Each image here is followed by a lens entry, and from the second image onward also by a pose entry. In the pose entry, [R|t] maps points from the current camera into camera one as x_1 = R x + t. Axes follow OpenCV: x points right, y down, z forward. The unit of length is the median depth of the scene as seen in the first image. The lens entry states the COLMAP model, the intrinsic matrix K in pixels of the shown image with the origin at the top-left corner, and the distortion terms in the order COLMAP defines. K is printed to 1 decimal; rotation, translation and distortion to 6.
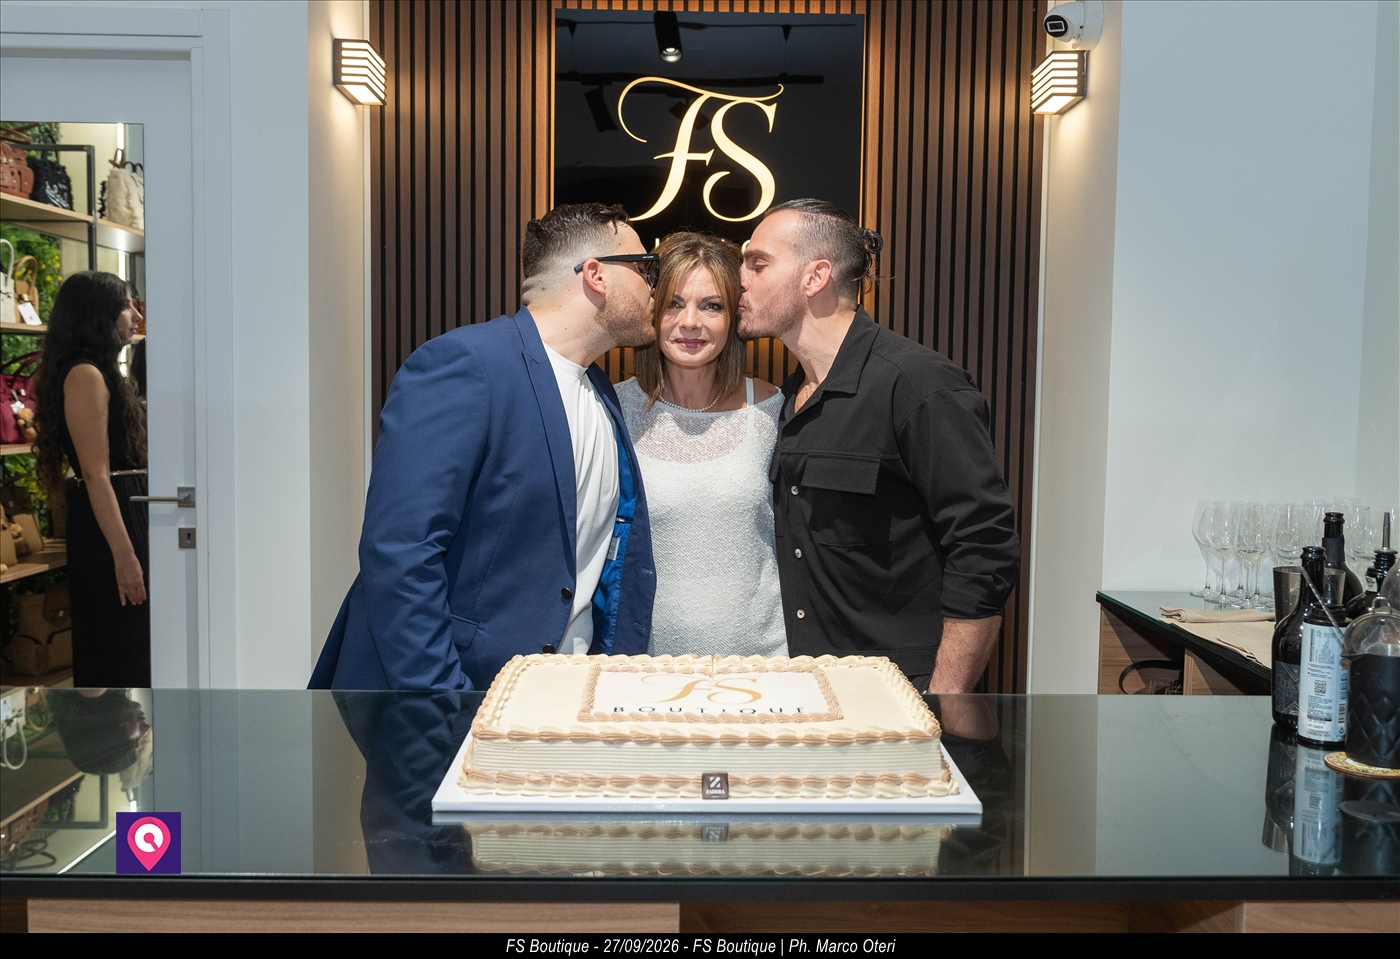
lens RADIAL K [[1309.1, 0, 701.1], [0, 1309.1, 481.9], [0, 0, 1]] dist [0.003600, 0.000000]
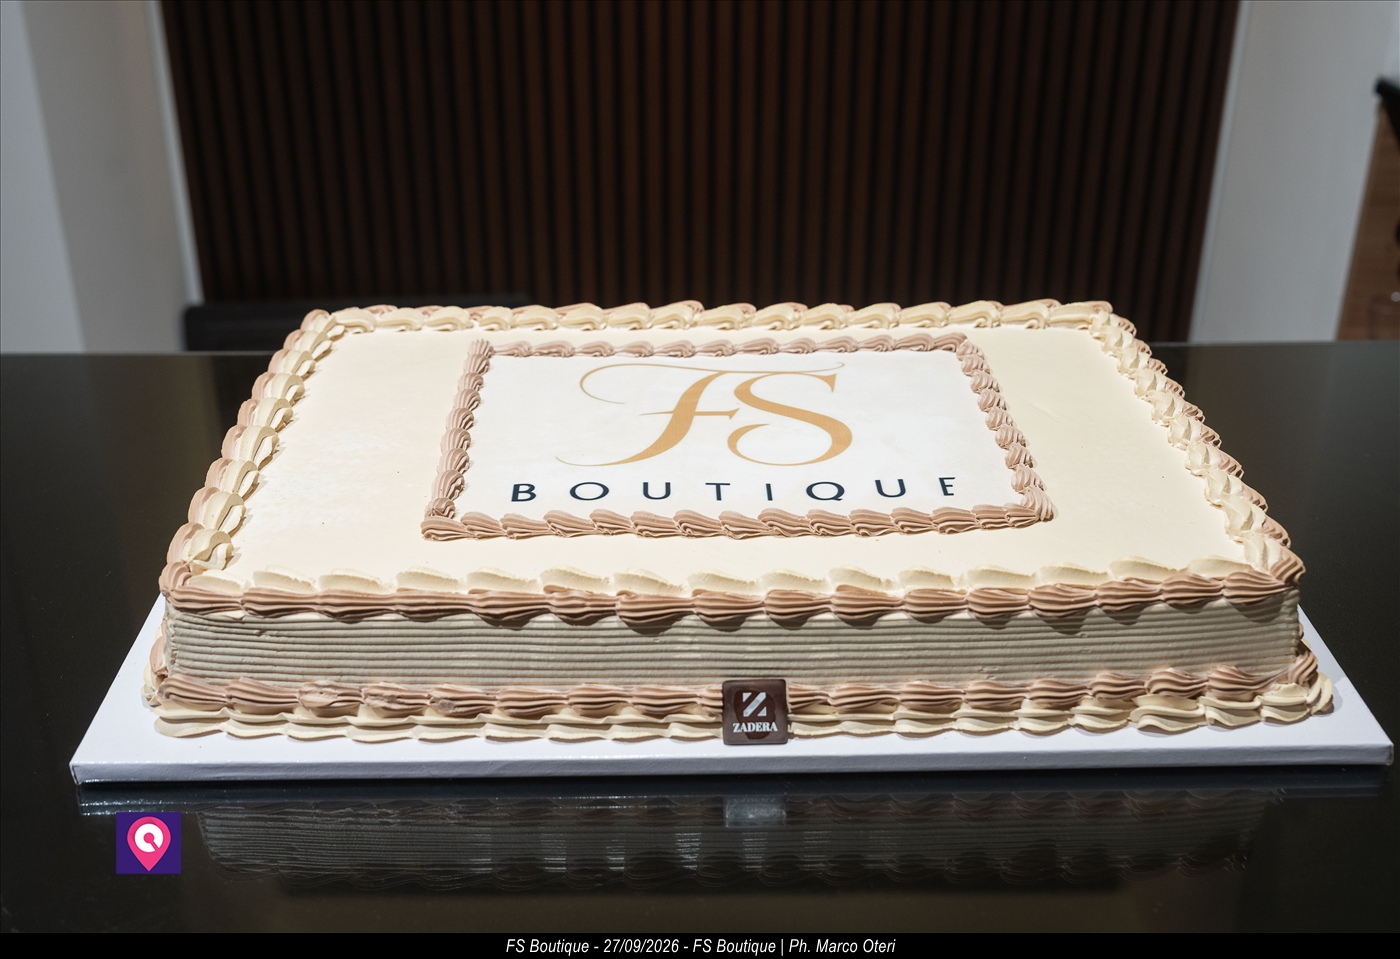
lens RADIAL K [[1585.4, 0, 705.6], [0, 1585.4, 477.6], [0, 0, 1]] dist [-0.007765, 0.000000]
pose [[0.999887, -0.014749, 0.003072, -0.004543], [0.012614, 0.931053, 0.364665, -0.017034], [-0.008238, -0.364585, 0.931134, 0.471593]]
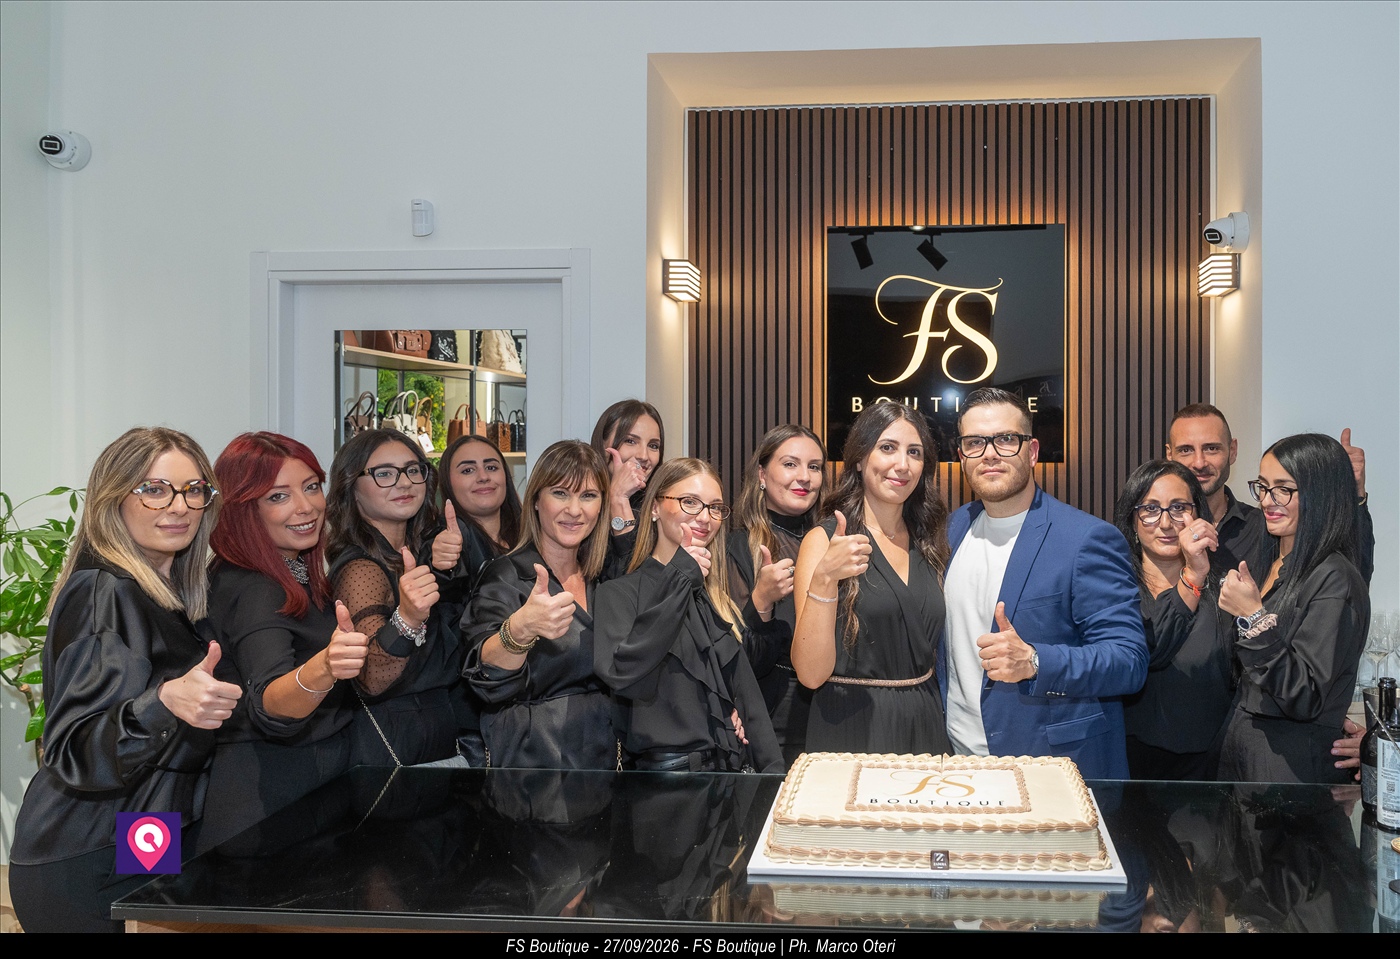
lens RADIAL K [[1148.2, 0, 852.2], [0, 1148.2, 453.9], [0, 0, 1]] dist [-0.007394, 0.016437]
pose [[0.995856, -0.012146, -0.090126, 0.028604], [0.006421, 0.997958, -0.063550, -0.114483], [0.090714, 0.062708, 0.993901, -0.250941]]
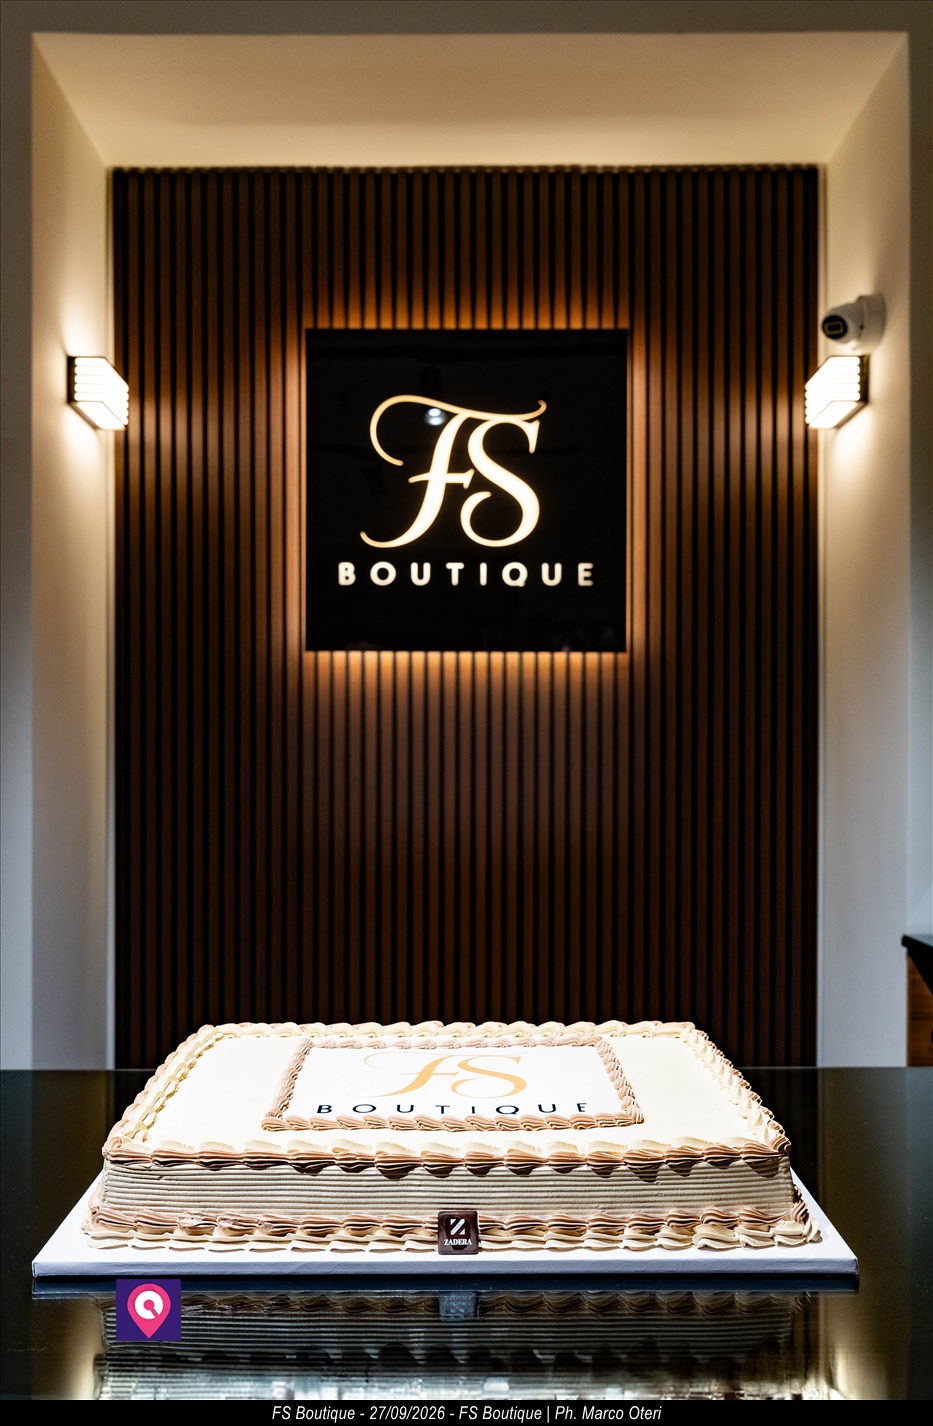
lens RADIAL K [[1162.7, 0, 464.2], [0, 1162.7, 765.0], [0, 0, 1]] dist [0.002589, 0.017106]
pose [[0.999873, -0.011842, -0.010633, 0.019384], [0.011145, 0.997929, -0.063352, 0.025983], [0.011361, 0.063226, 0.997935, 0.328380]]
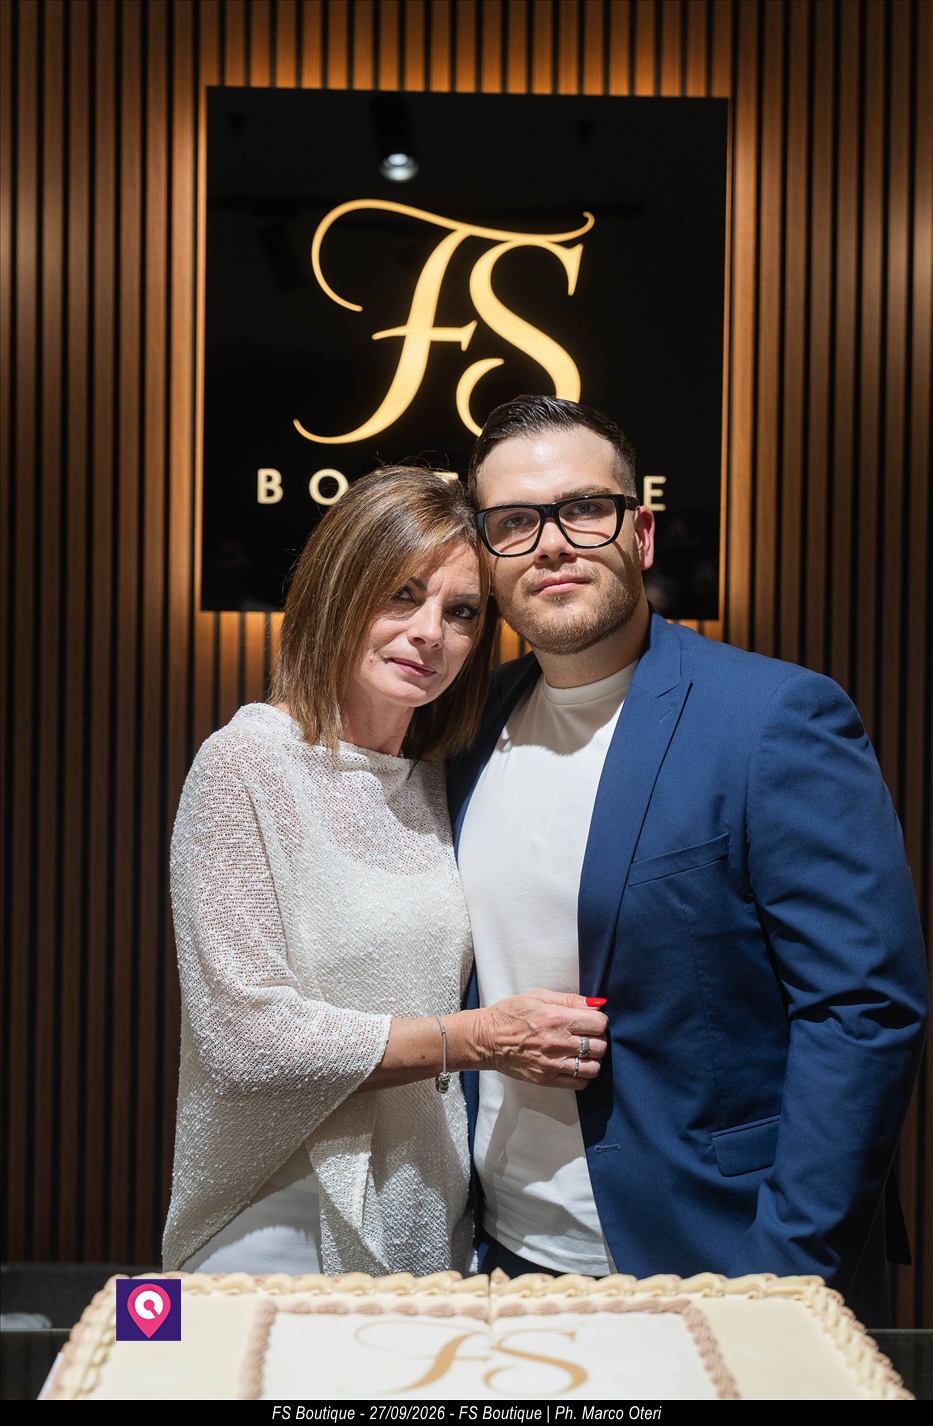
lens RADIAL K [[2055.7, 0, 470.6], [0, 2055.7, 719.2], [0, 0, 1]] dist [0.037449, 0.000000]
pose [[0.999898, -0.000633, 0.014284, -0.011021], [0.001431, 0.998434, -0.055919, -0.046512], [-0.014227, 0.055933, 0.998333, 0.165228]]
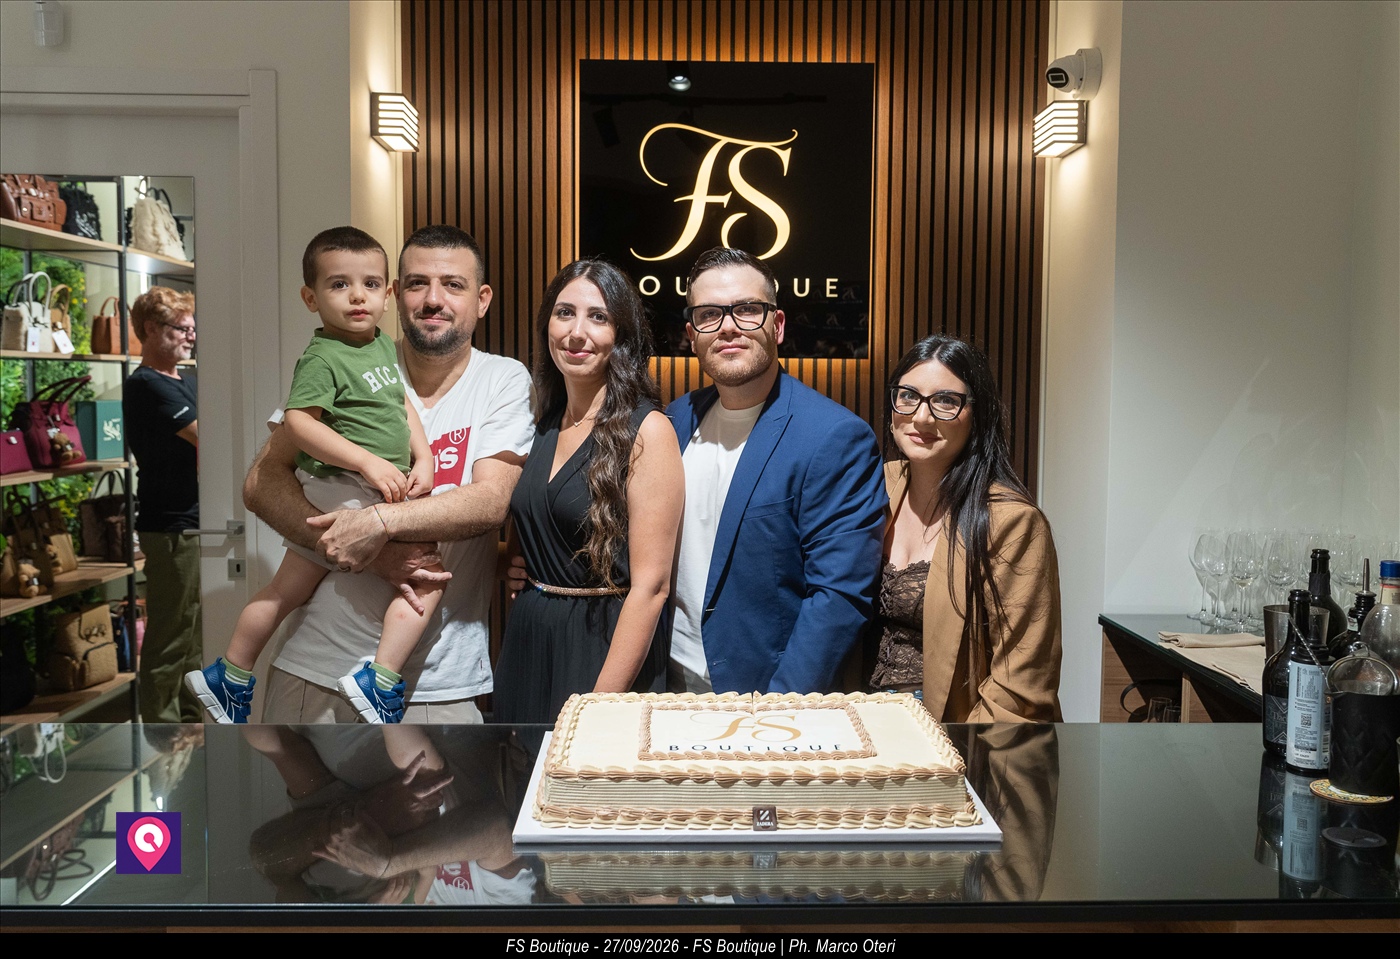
lens RADIAL K [[1309.1, 0, 700.9], [0, 1309.1, 484.6], [0, 0, 1]] dist [0.003600, 0.000000]
pose [[0.999974, -0.006209, 0.003681, -0.038851], [0.006187, 0.999963, 0.006039, -0.050695], [-0.003718, -0.006016, 0.999975, -0.097899]]
